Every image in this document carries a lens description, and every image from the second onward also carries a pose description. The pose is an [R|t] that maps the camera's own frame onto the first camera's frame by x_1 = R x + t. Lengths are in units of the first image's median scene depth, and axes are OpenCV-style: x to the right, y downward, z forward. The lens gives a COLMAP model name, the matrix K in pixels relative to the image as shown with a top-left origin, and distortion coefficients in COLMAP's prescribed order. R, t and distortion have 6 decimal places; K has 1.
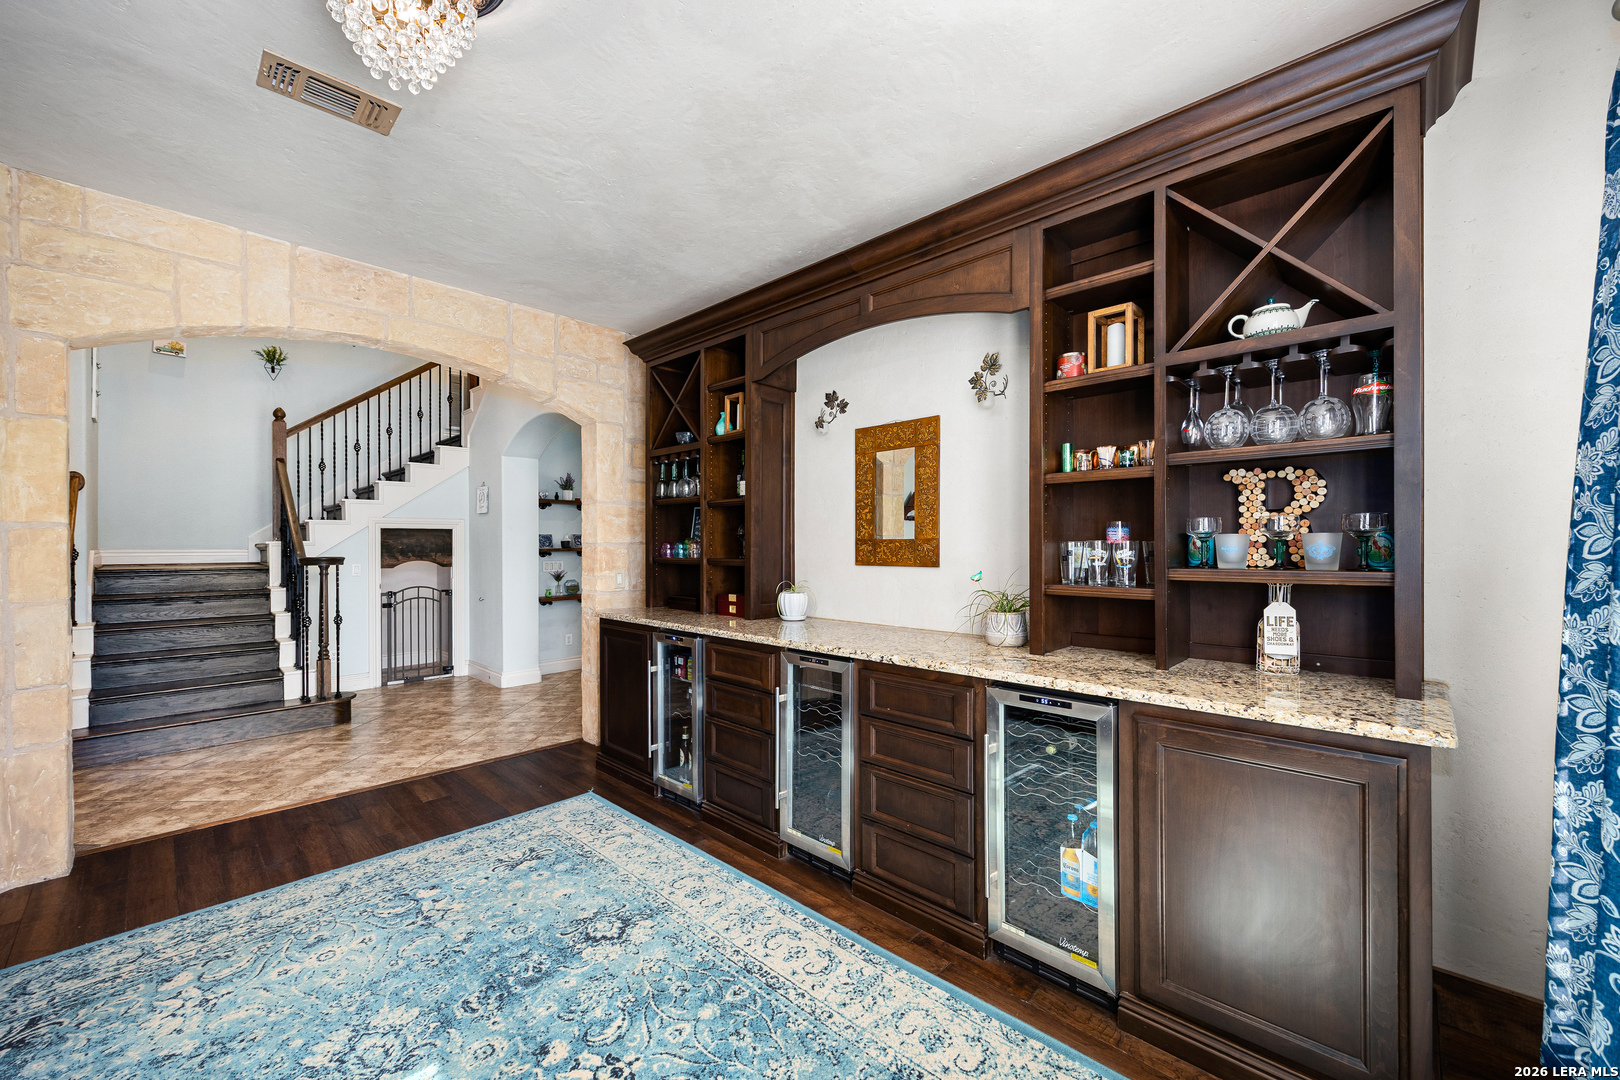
lens RADIAL K [[624.1, 0, 813.4], [0, 624.1, 549.6], [0, 0, 1]] dist [-0.003200, -0.000790]
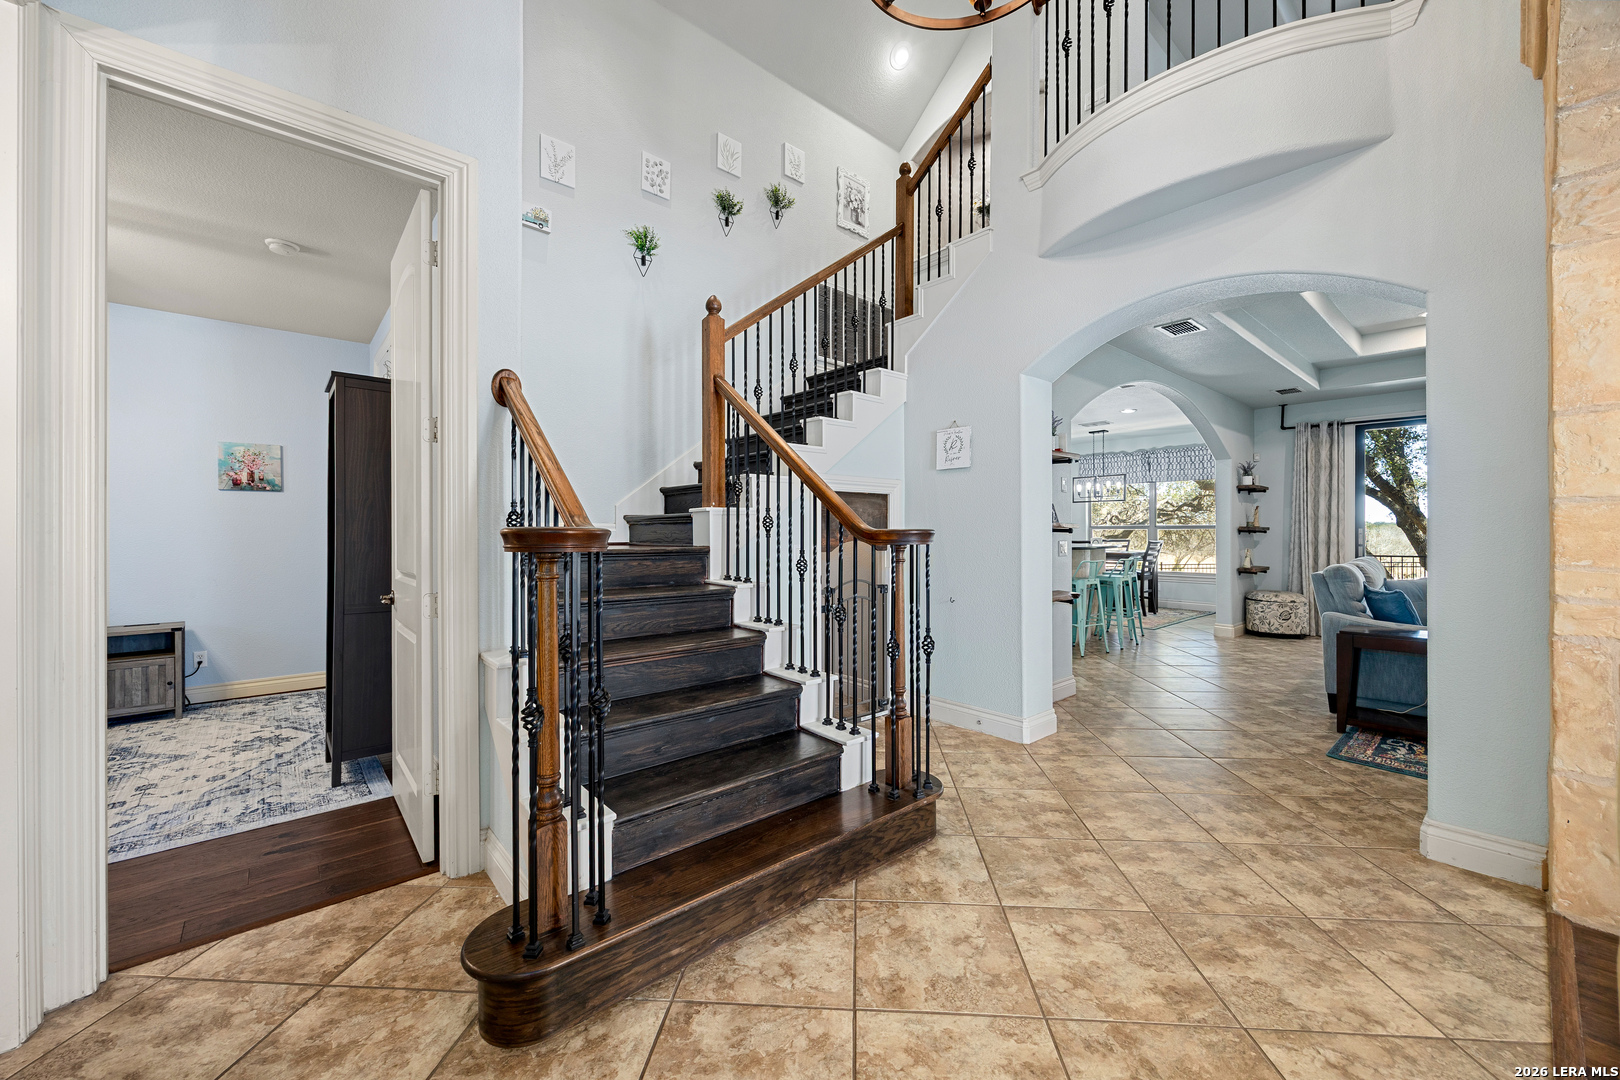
lens RADIAL K [[624.1, 0, 784.0], [0, 624.1, 536.4], [0, 0, 1]] dist [-0.003200, -0.000790]
pose [[0.991896, -0.013149, -0.126372, -0.822625], [0.013073, 0.999914, -0.001430, 0.017489], [0.126379, -0.000234, 0.991982, 0.449429]]
